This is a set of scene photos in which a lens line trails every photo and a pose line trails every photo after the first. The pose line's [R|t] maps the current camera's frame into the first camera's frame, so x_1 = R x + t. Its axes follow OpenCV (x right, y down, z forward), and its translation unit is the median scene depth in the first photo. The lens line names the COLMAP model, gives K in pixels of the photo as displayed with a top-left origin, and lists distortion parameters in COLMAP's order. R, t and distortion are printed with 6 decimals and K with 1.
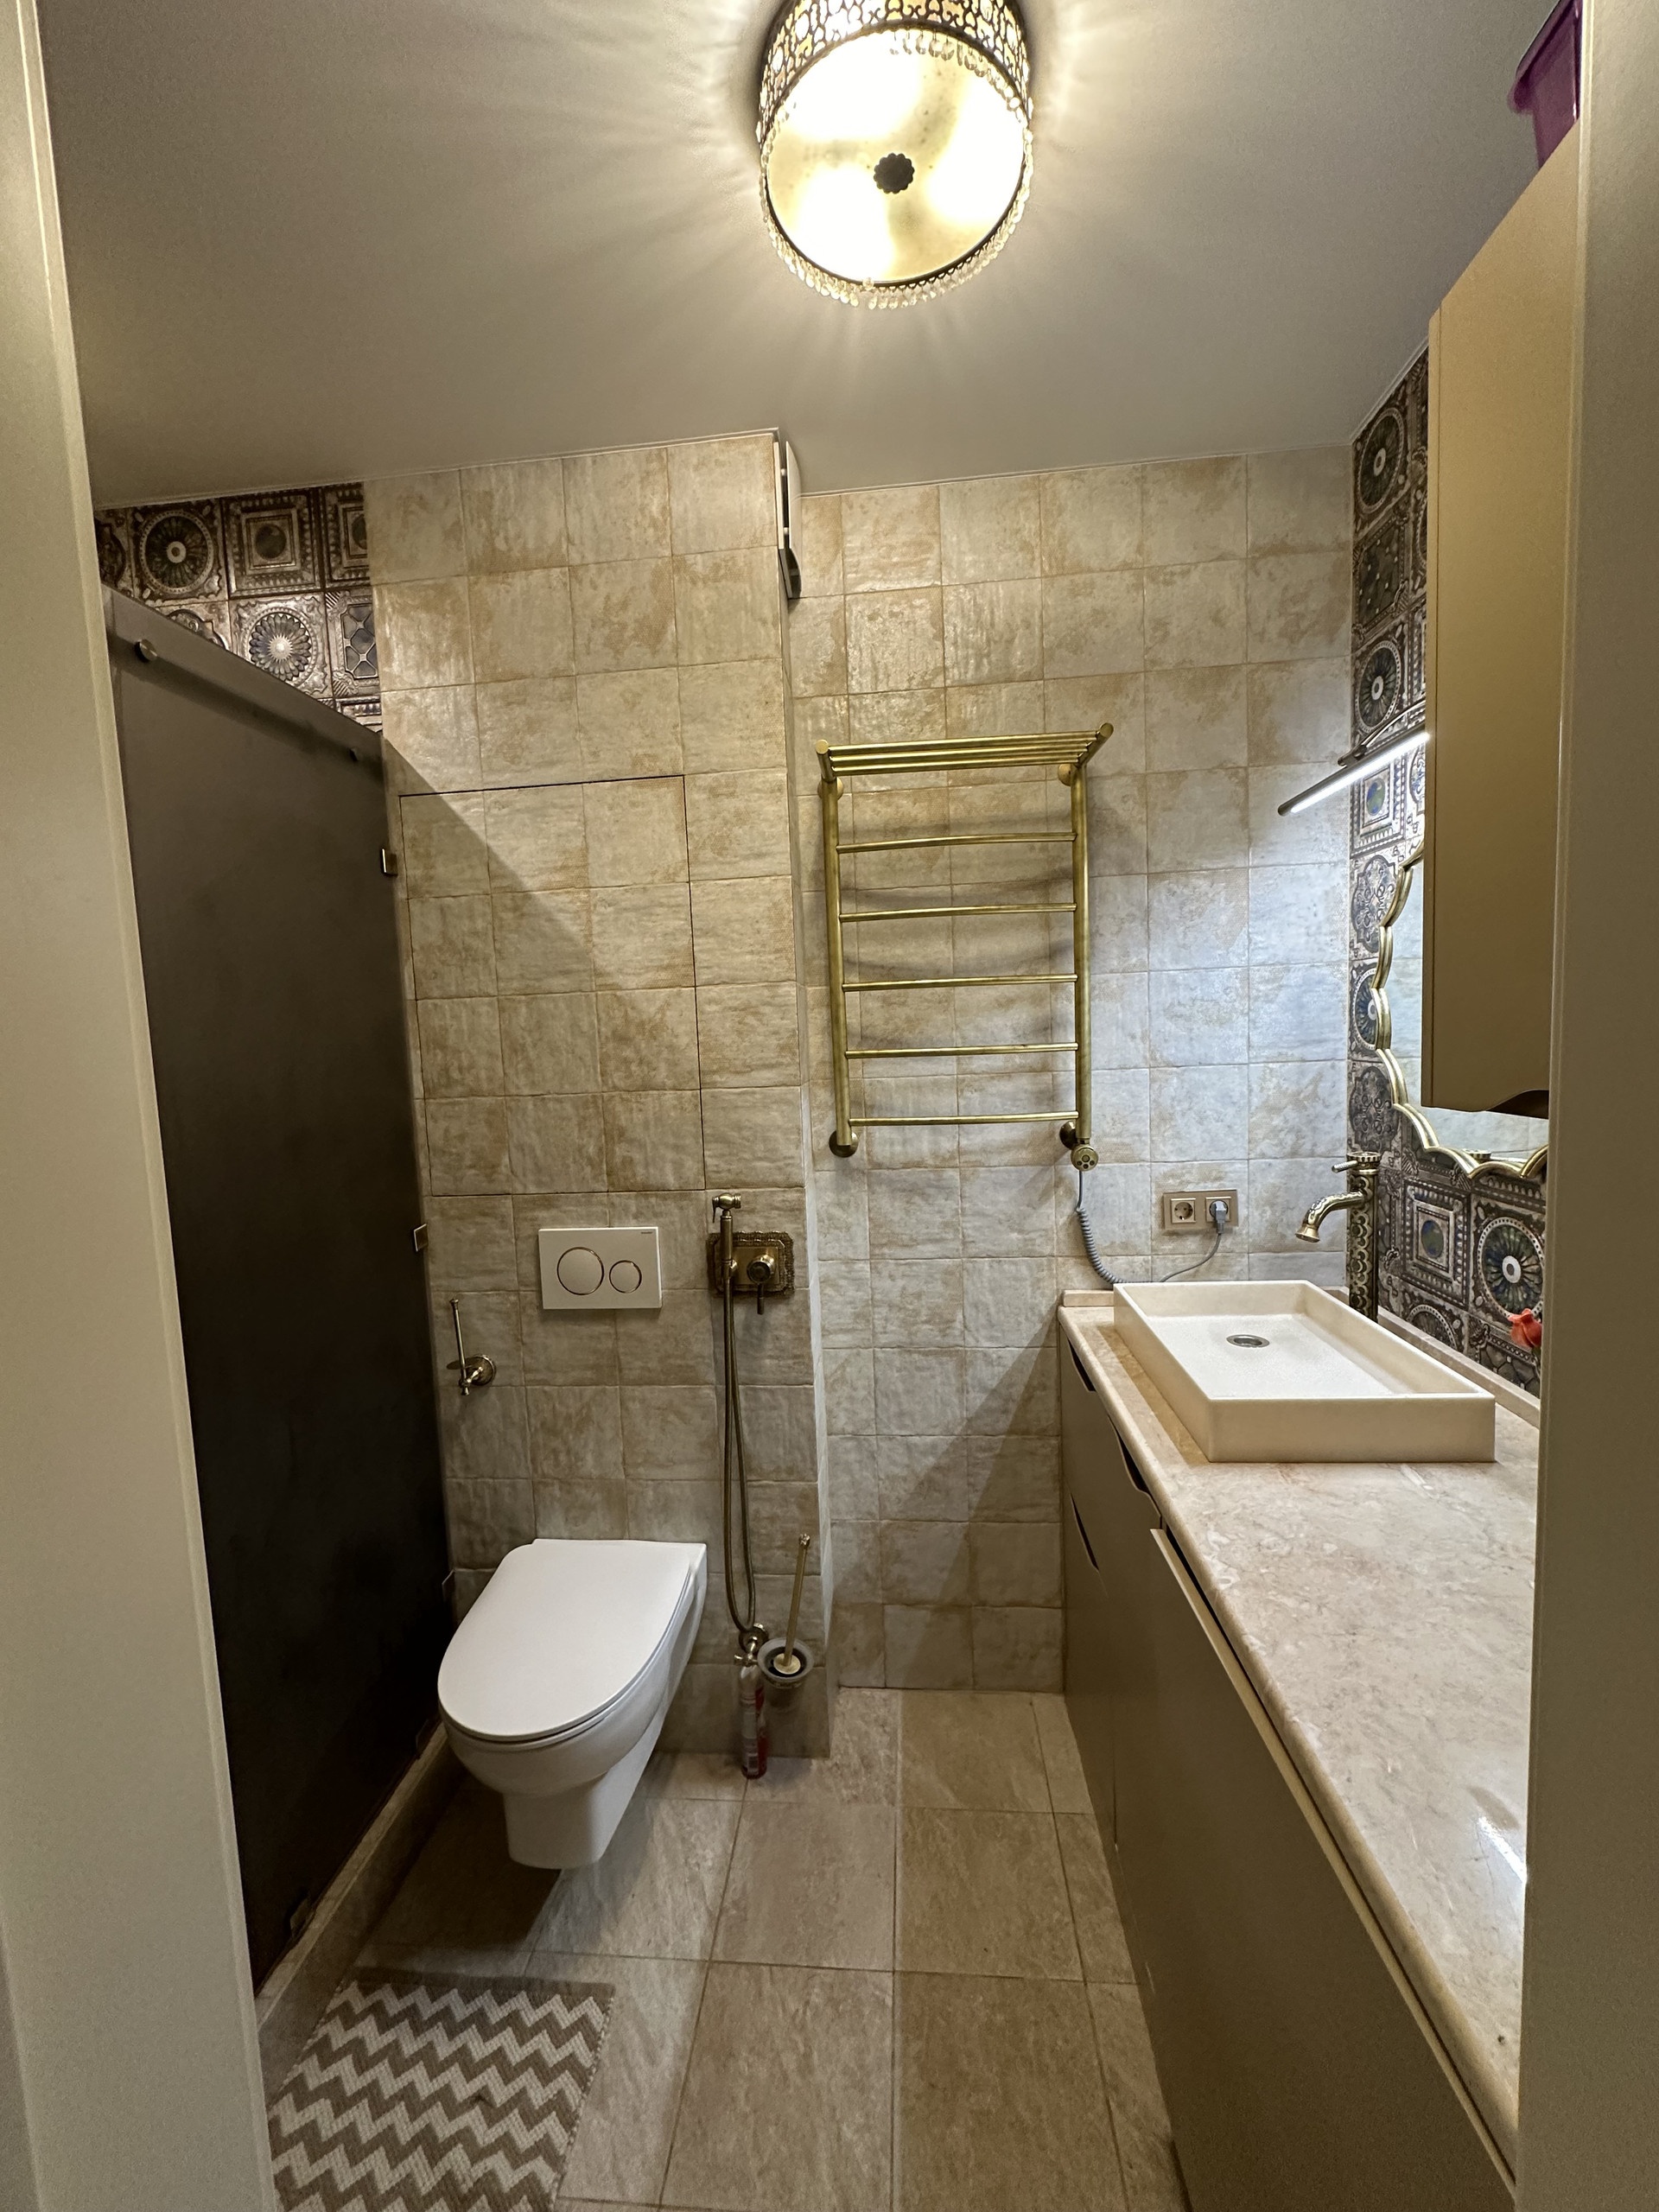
lens RADIAL K [[879.9, 0, 837.1], [0, 879.9, 1109.5], [0, 0, 1]] dist [-0.000779, -0.000221]
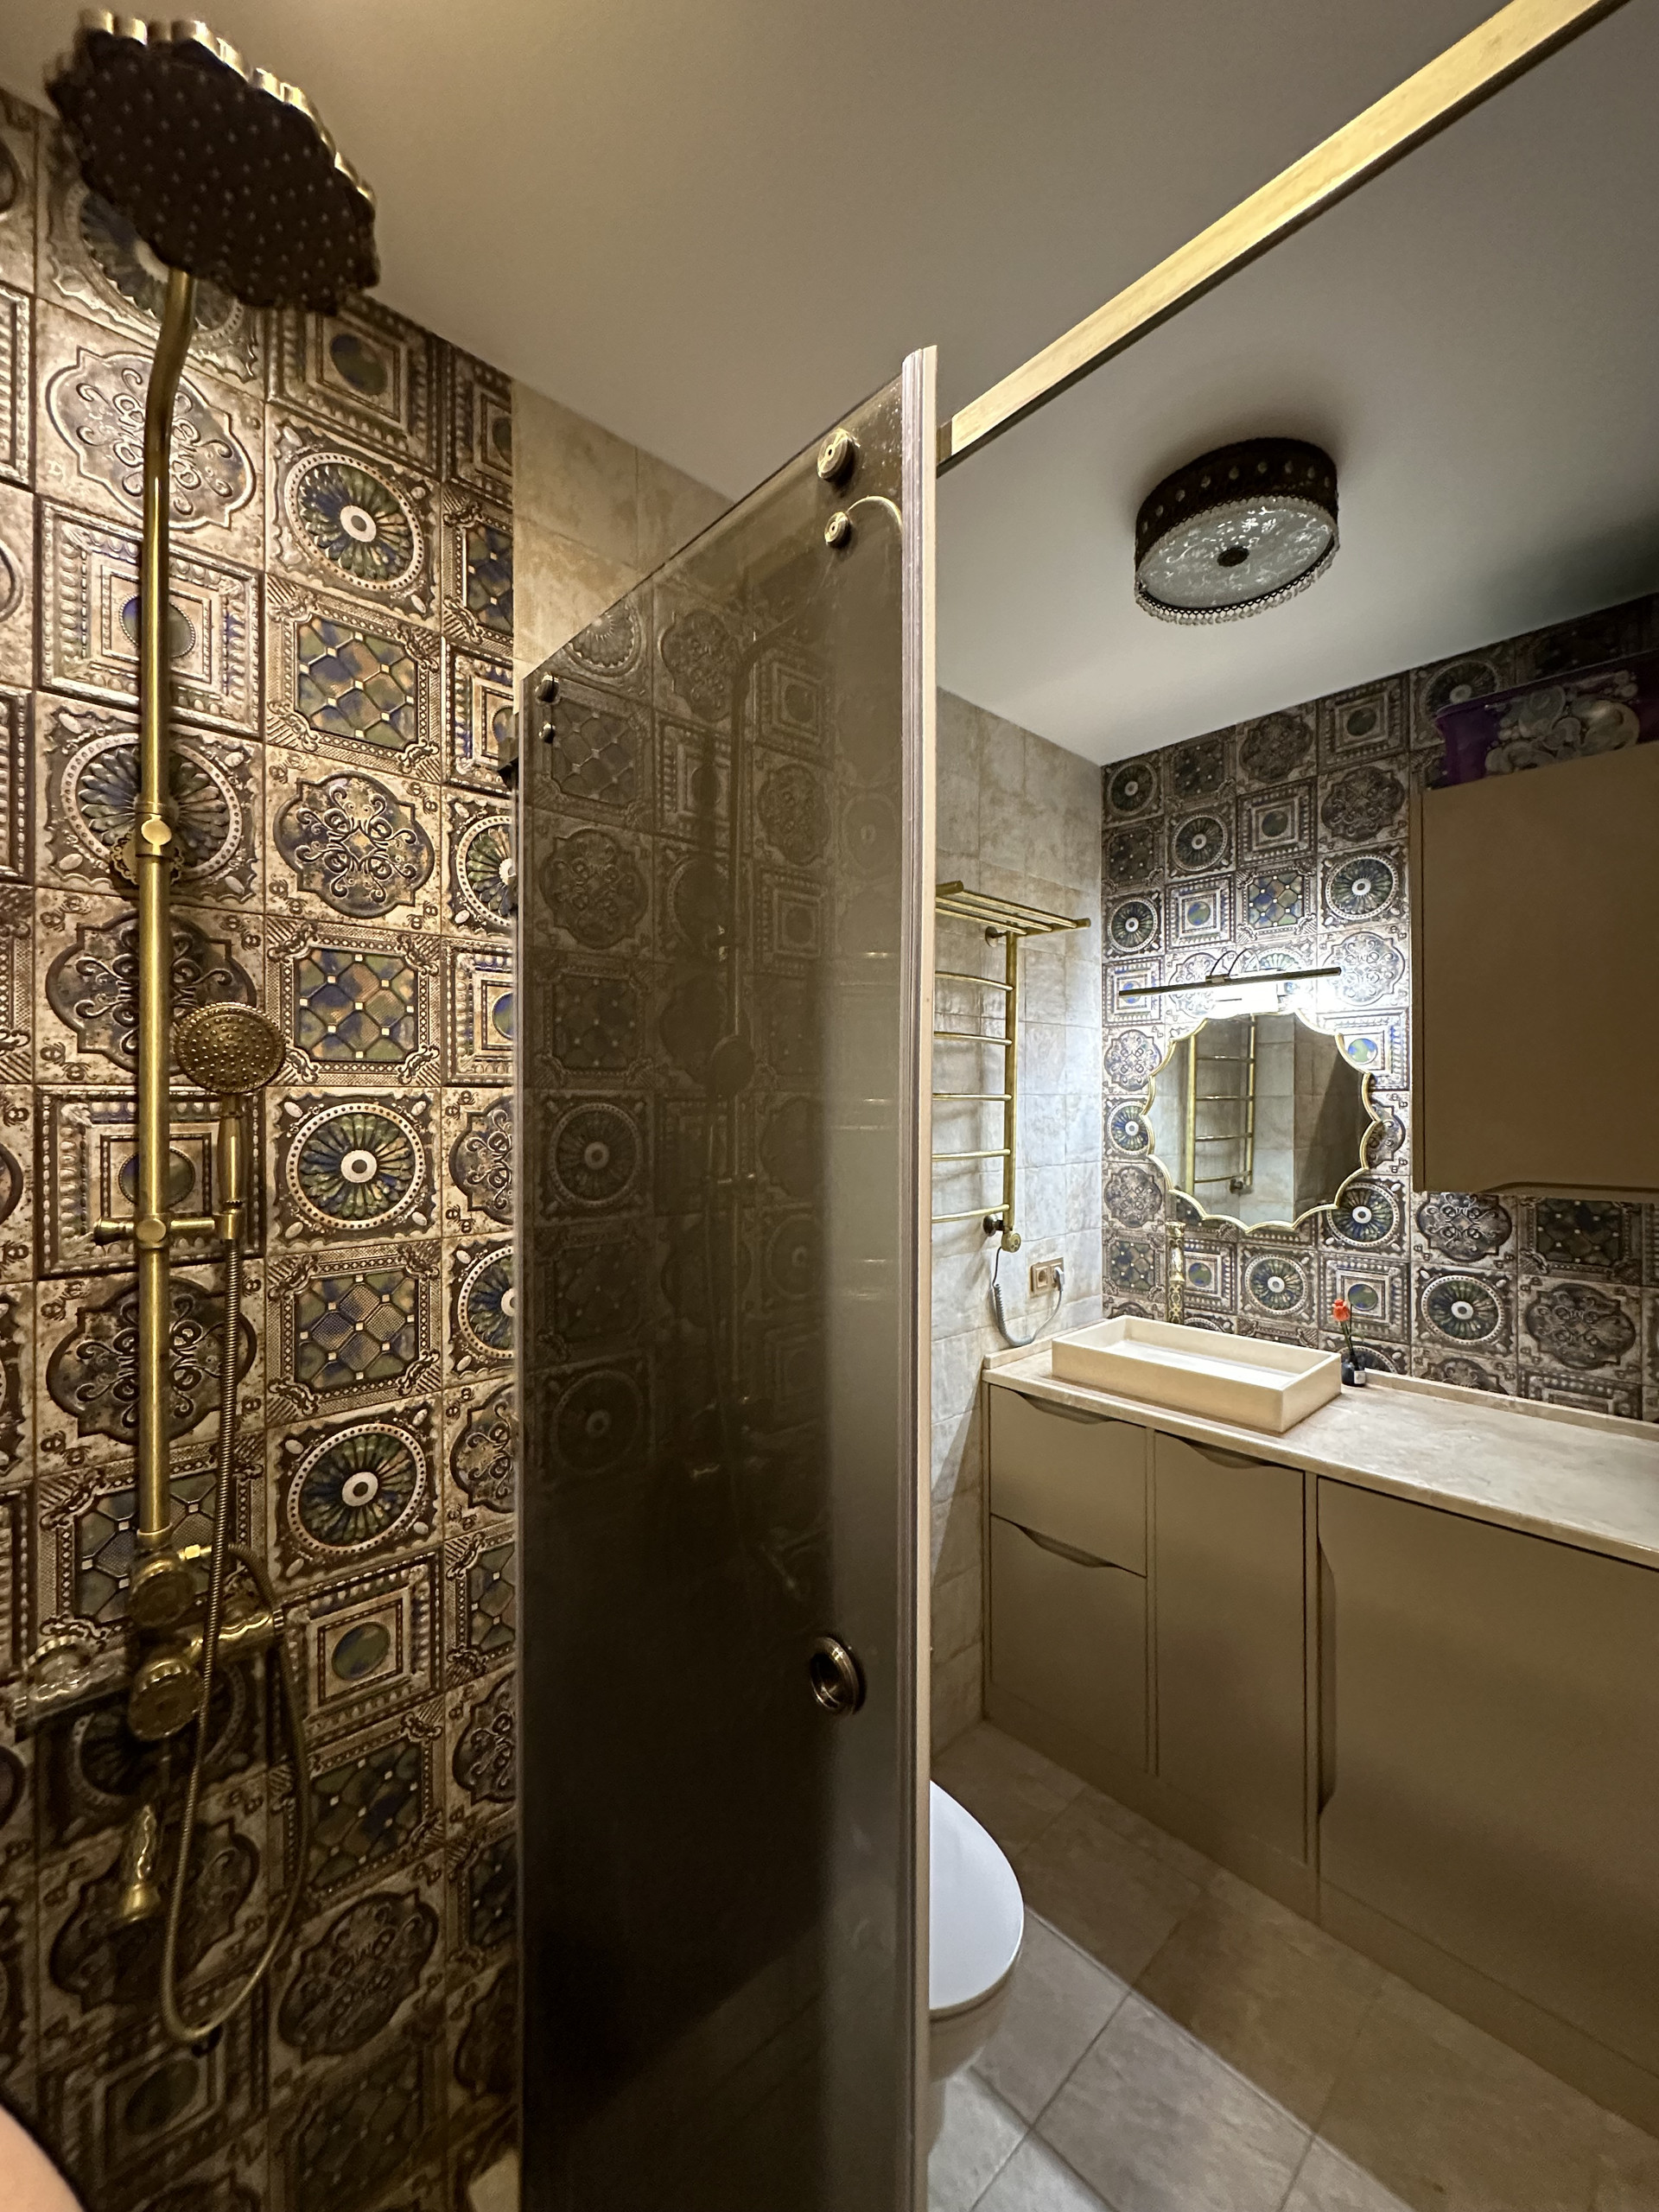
lens RADIAL K [[879.9, 0, 821.9], [0, 879.9, 1109.3], [0, 0, 1]] dist [-0.000779, -0.000221]
pose [[0.670468, 0.033611, 0.741177, -0.878473], [0.041835, 0.995671, -0.082997, -0.042507], [-0.740758, 0.086654, 0.666160, 0.378304]]
